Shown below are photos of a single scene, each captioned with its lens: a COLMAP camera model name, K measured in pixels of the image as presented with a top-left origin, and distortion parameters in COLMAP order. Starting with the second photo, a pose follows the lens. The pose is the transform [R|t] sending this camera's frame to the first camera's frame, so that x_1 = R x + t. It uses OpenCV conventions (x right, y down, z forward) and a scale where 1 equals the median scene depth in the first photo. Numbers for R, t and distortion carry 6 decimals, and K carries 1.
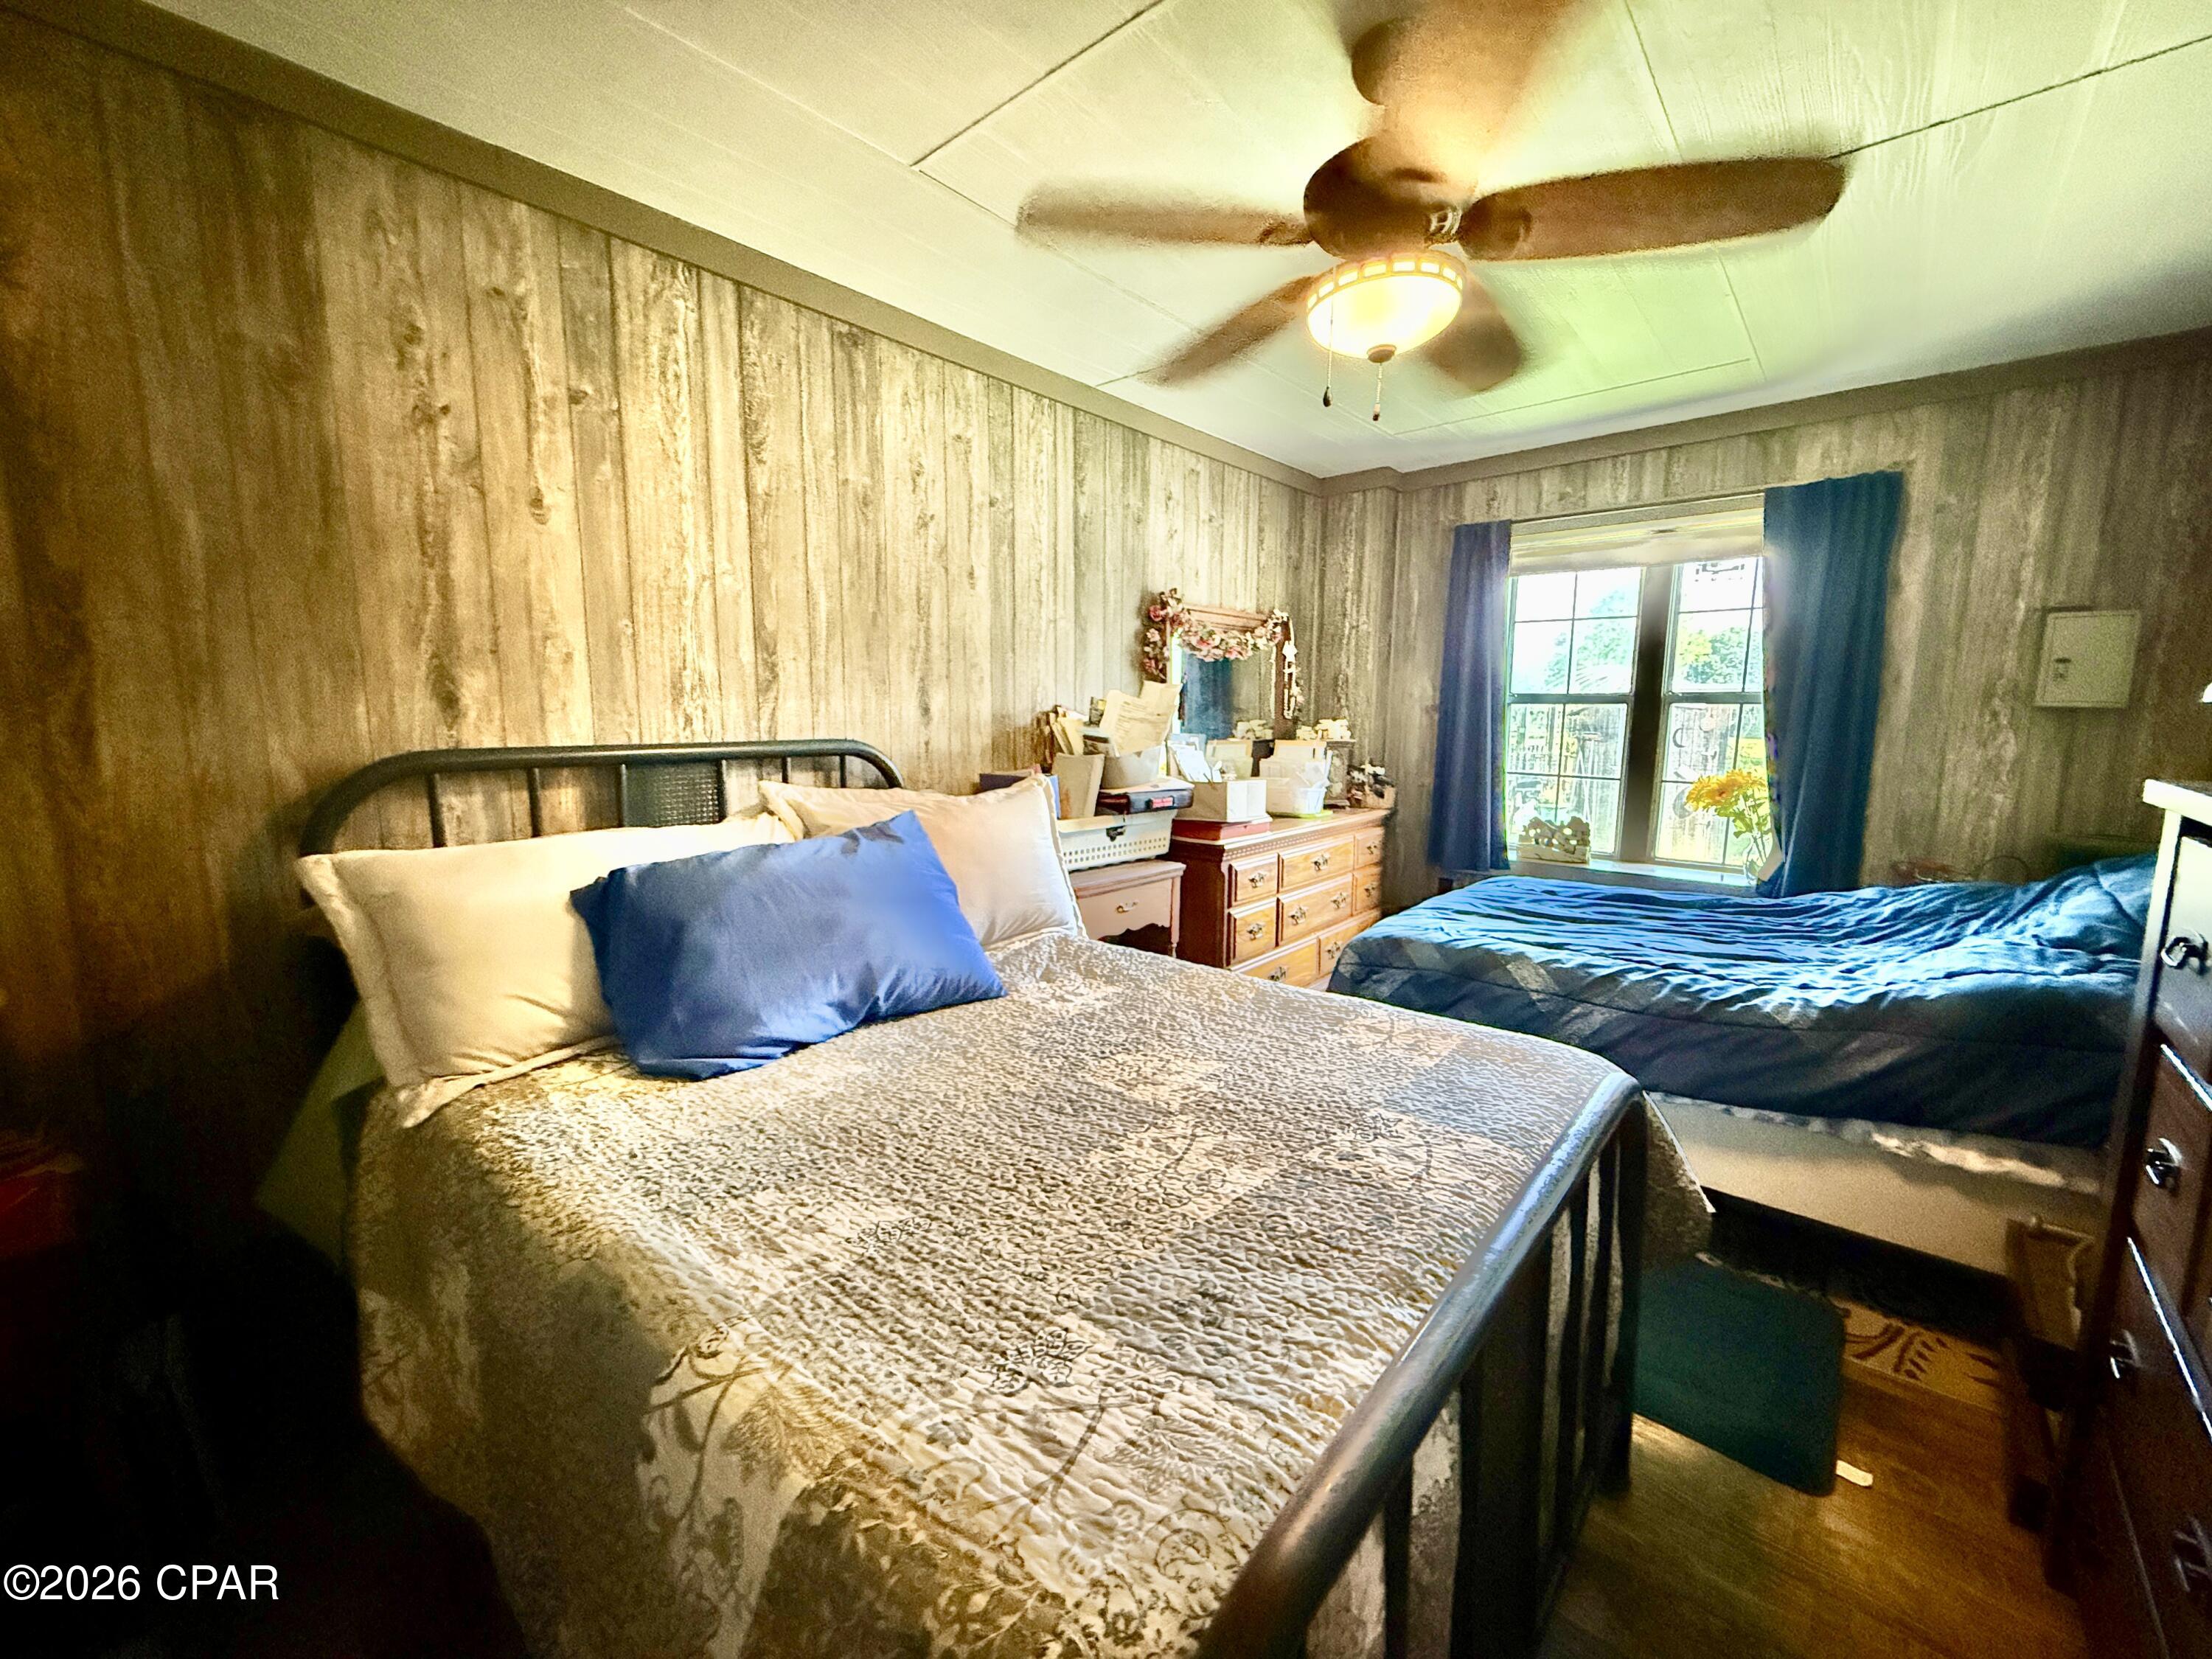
lens RADIAL K [[879.8, 0, 1098.7], [0, 879.8, 821.6], [0, 0, 1]] dist [-0.003448, 0.000483]
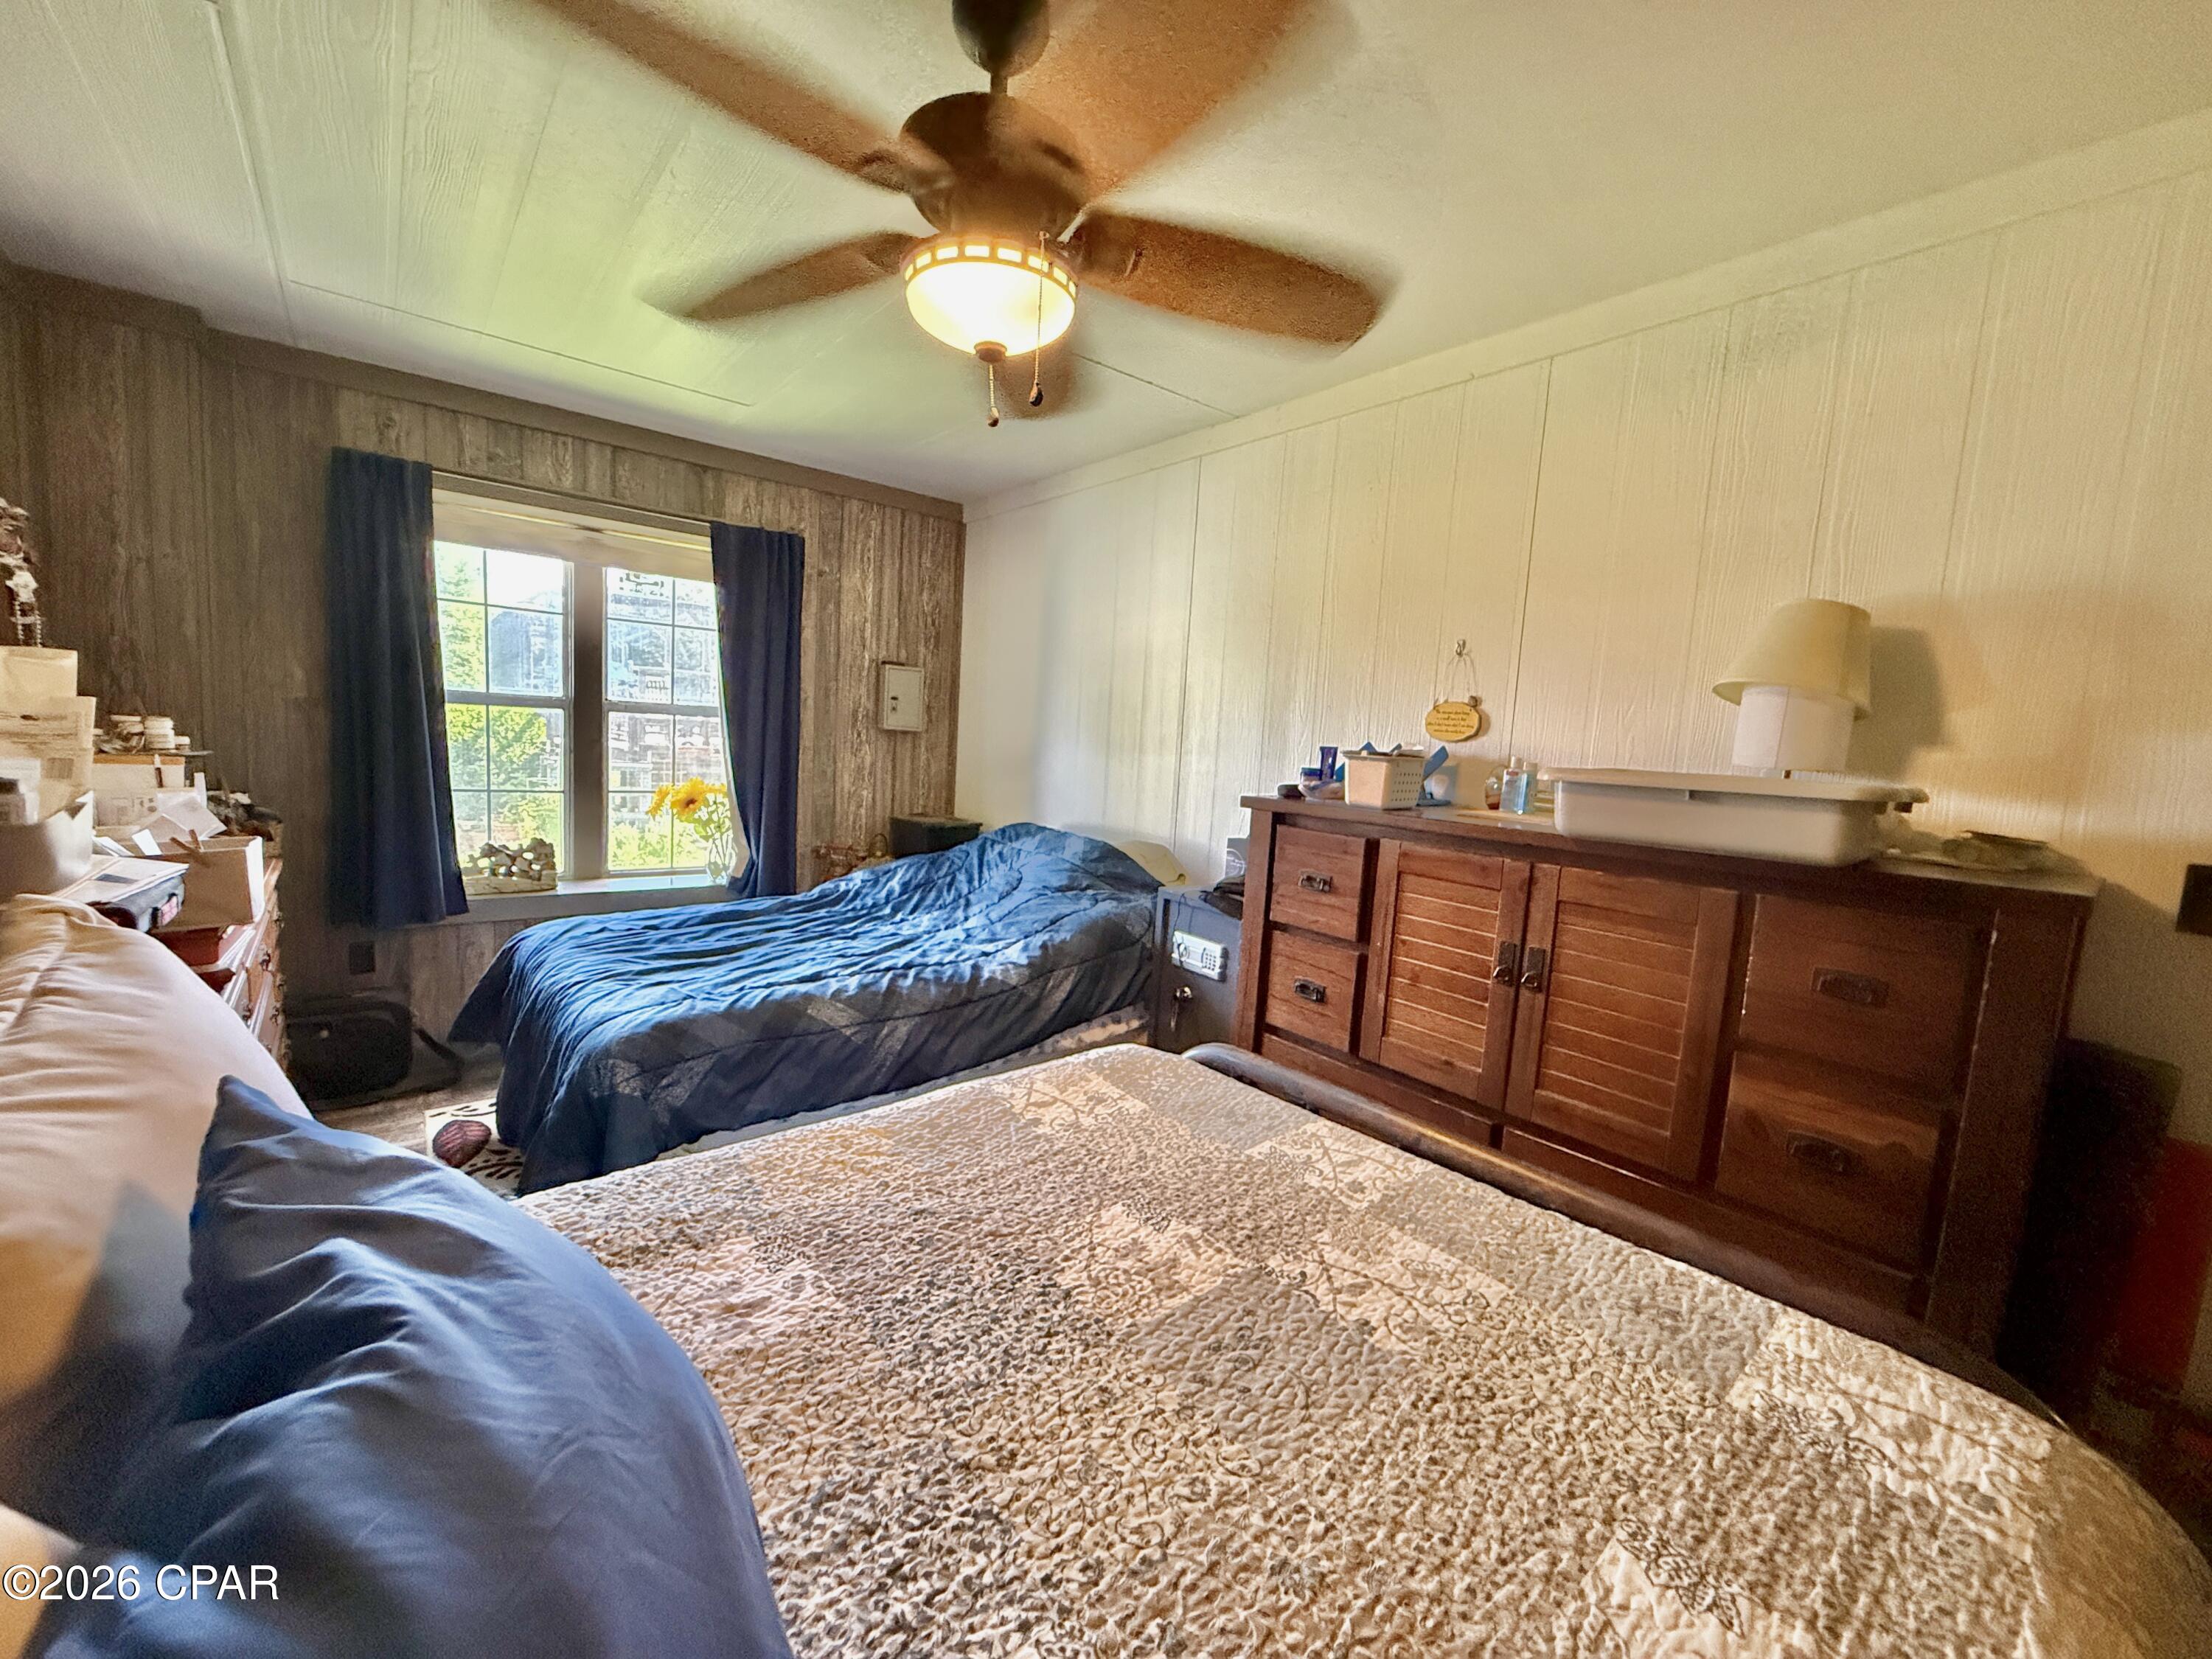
lens RADIAL K [[879.8, 0, 1098.1], [0, 879.8, 835.6], [0, 0, 1]] dist [-0.003448, 0.000483]
pose [[0.158494, -0.106581, 0.981591, -0.421588], [0.072644, 0.992721, 0.096059, -0.097003], [-0.984684, 0.056082, 0.165083, 0.588065]]
